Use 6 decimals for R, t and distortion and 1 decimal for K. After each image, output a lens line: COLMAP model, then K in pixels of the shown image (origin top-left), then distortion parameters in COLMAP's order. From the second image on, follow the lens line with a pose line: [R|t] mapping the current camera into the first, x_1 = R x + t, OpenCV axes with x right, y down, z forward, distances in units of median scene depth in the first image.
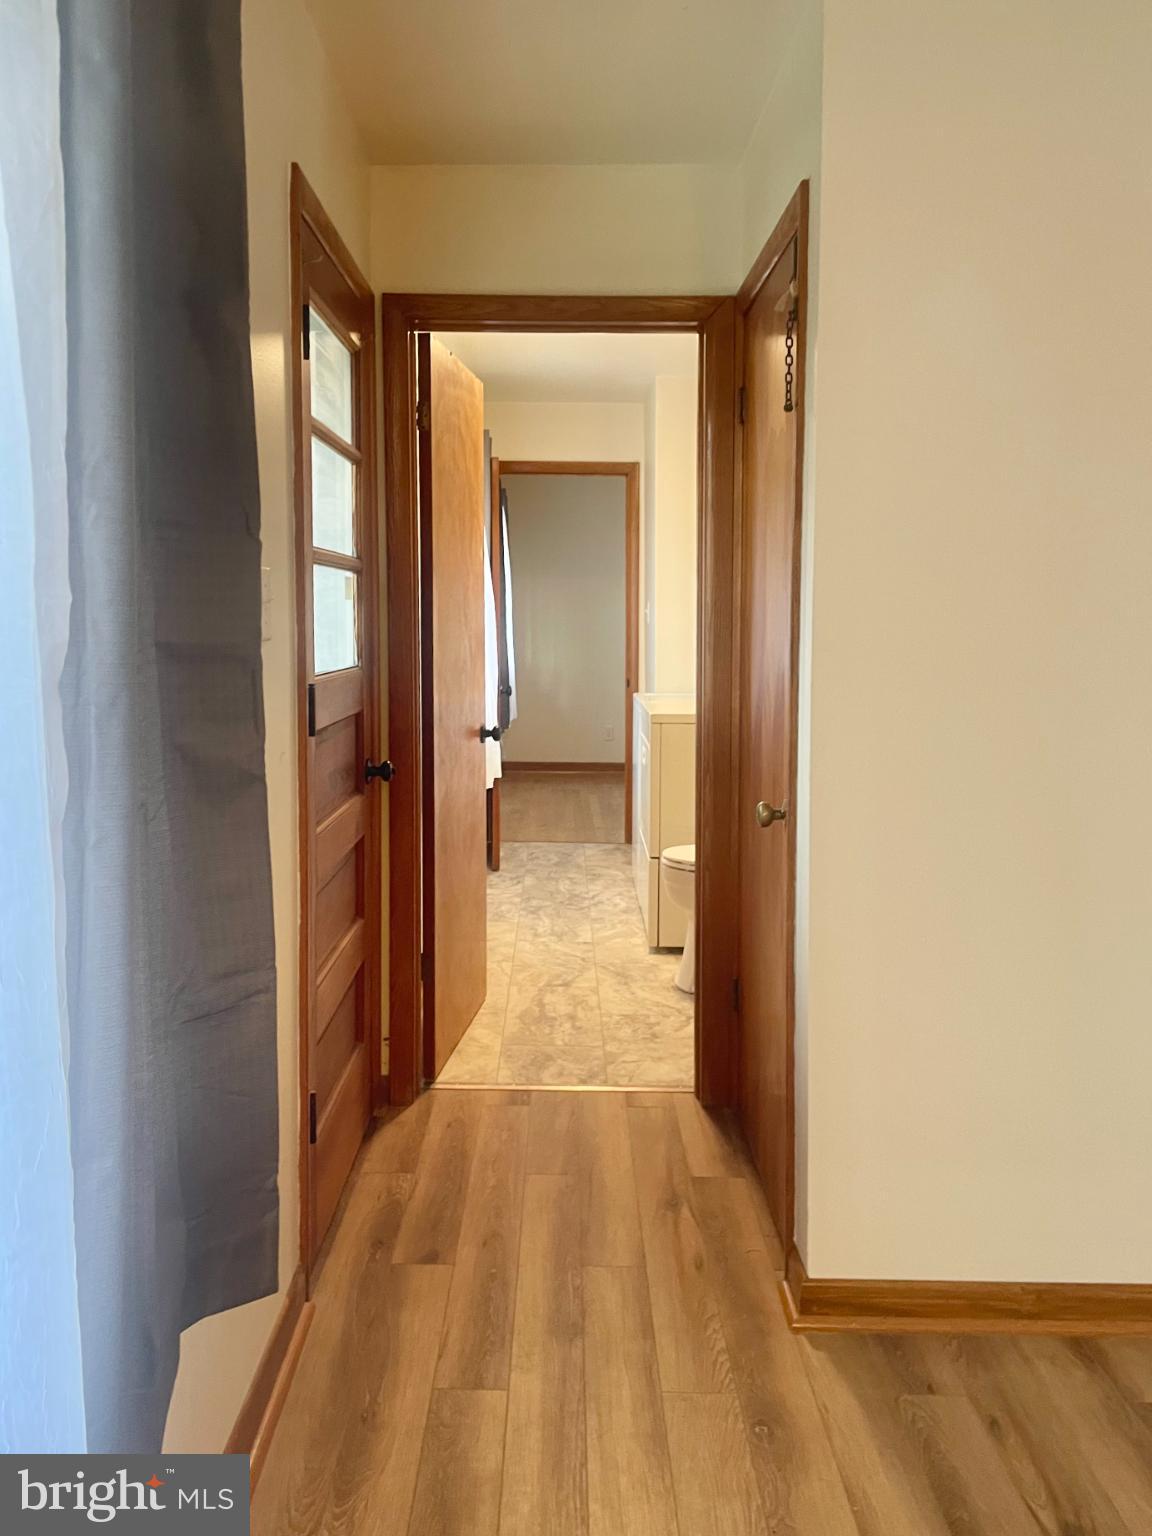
lens RADIAL K [[1279.6, 0, 575.0], [0, 1279.6, 694.5], [0, 0, 1]] dist [0.117718, -0.107074]
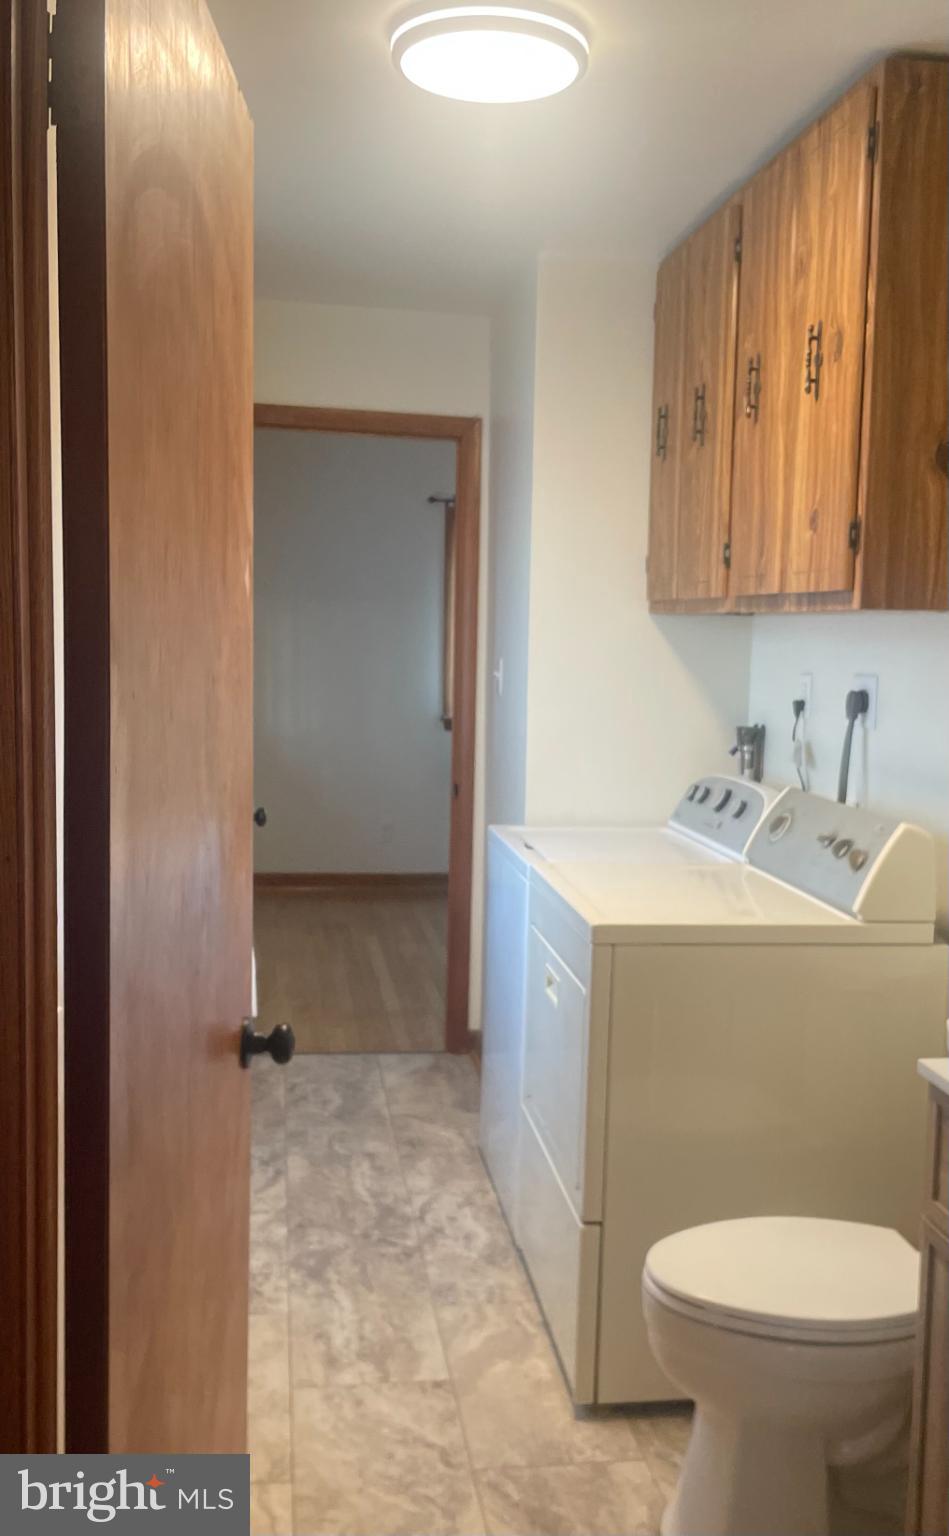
lens RADIAL K [[1466.0, 0, 516.4], [0, 1466.0, 769.7], [0, 0, 1]] dist [0.051013, -0.006129]
pose [[0.988571, 0.010171, 0.150414, -0.049962], [-0.014741, 0.999462, 0.029300, -0.056402], [-0.150035, -0.031183, 0.988189, 0.468822]]
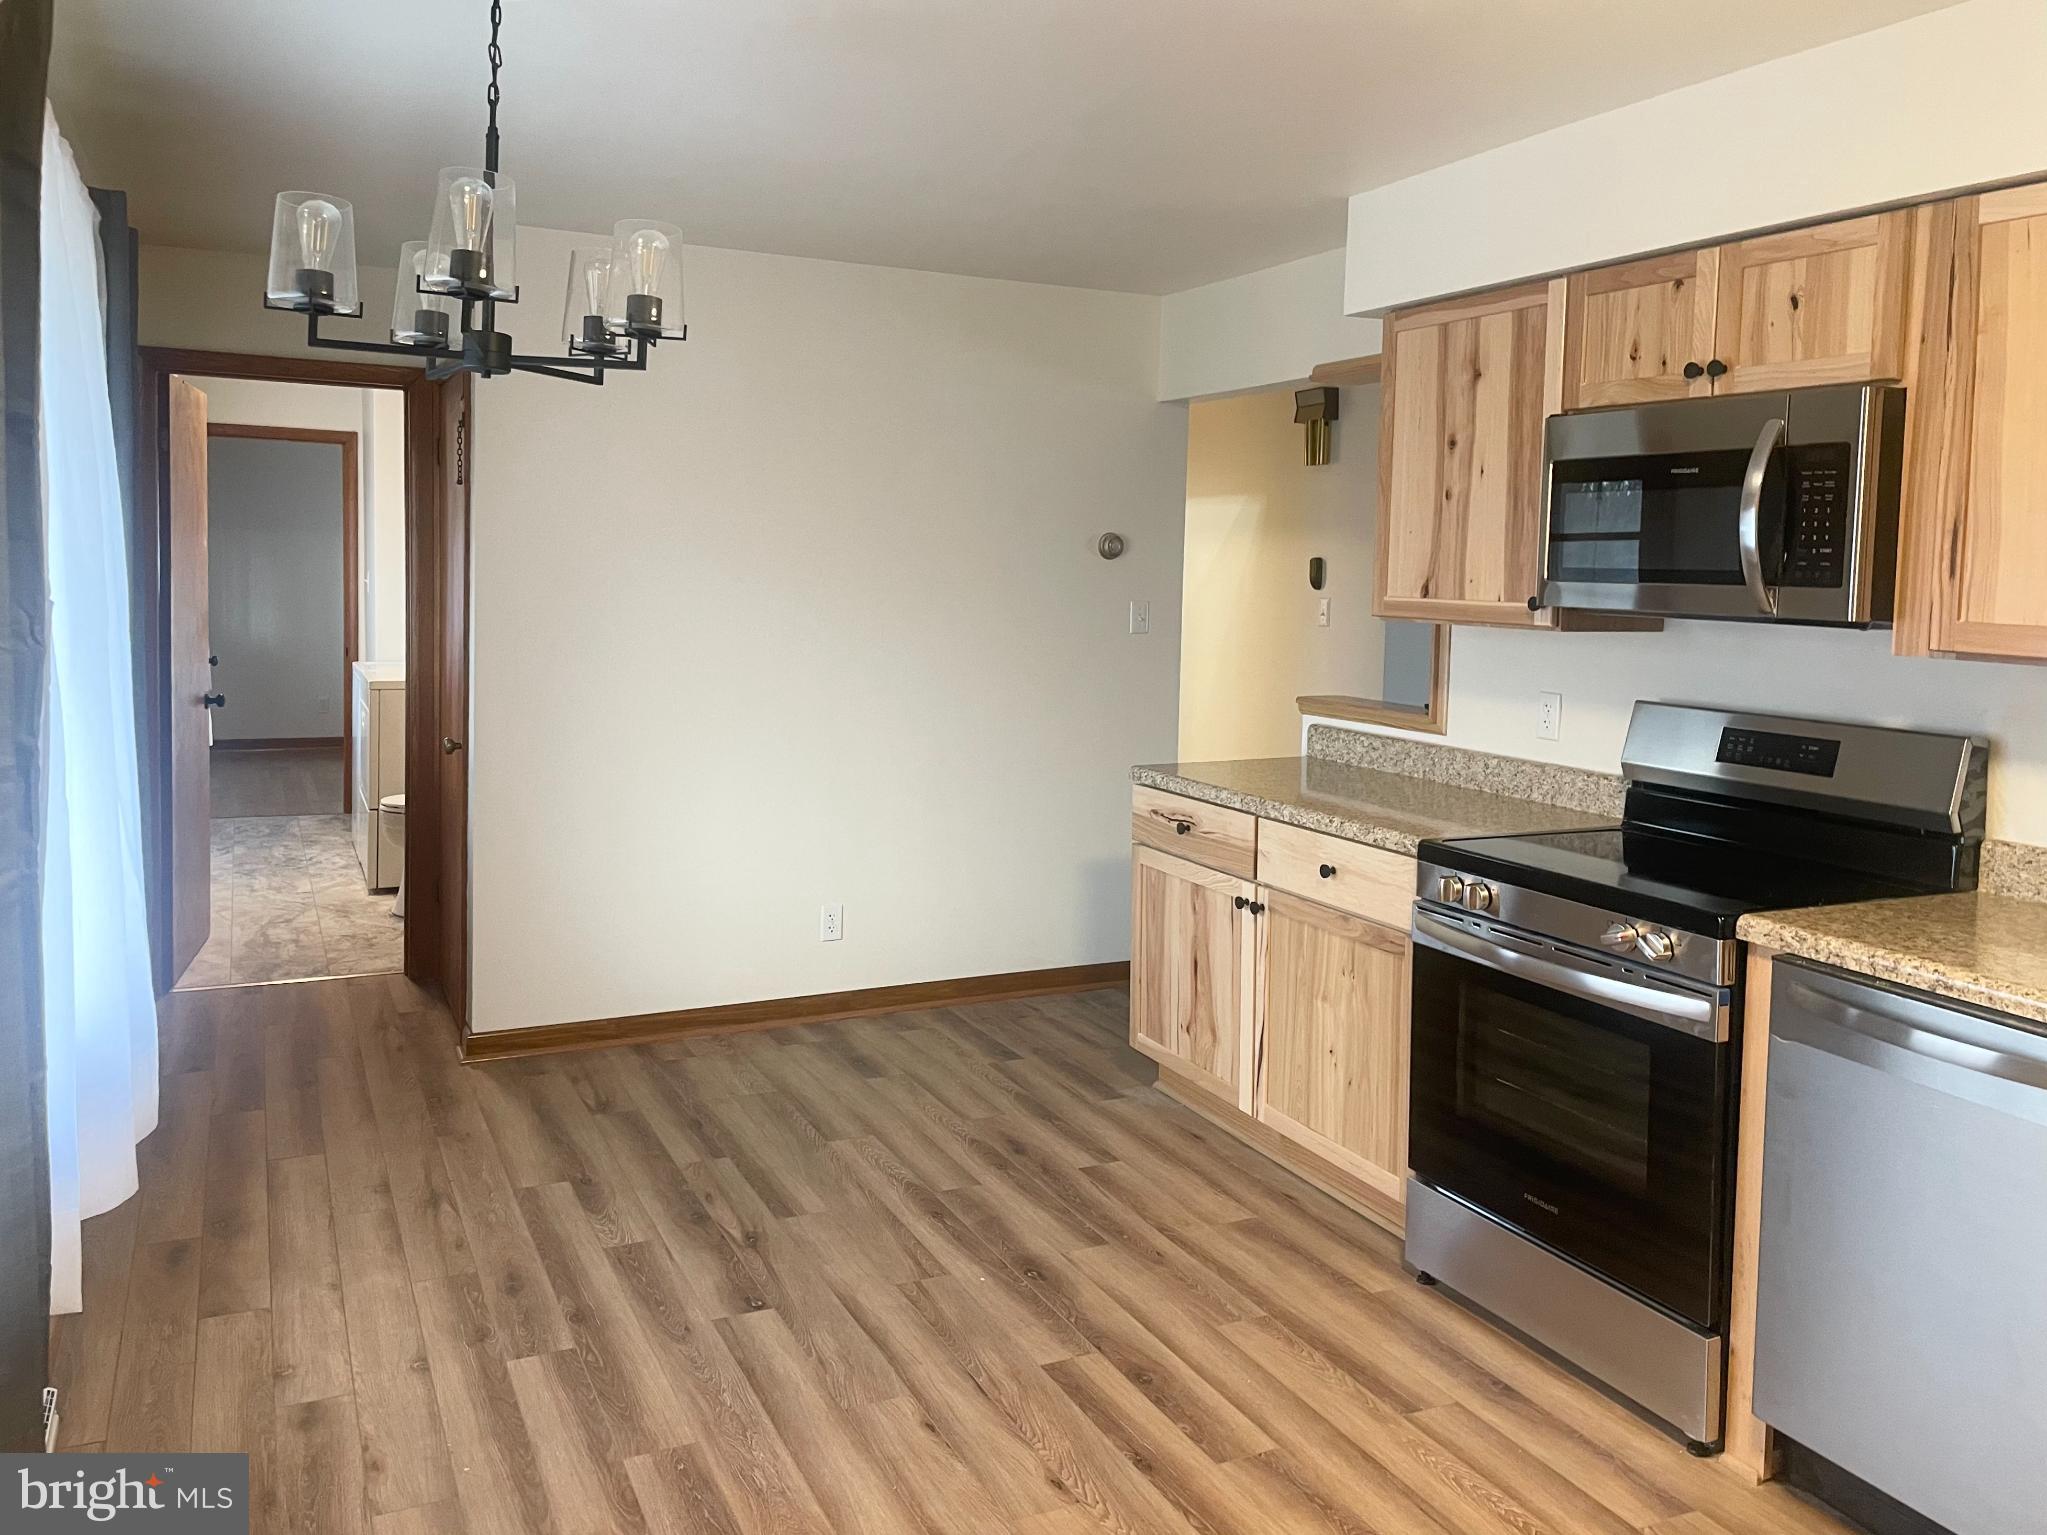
lens RADIAL K [[1577.7, 0, 1026.9], [0, 1577.7, 638.4], [0, 0, 1]] dist [0.035311, -0.003300]
pose [[0.901735, -0.004872, 0.432261, -0.022389], [0.009627, 0.999915, -0.008814, -0.005198], [-0.432181, 0.012110, 0.901705, -0.504459]]
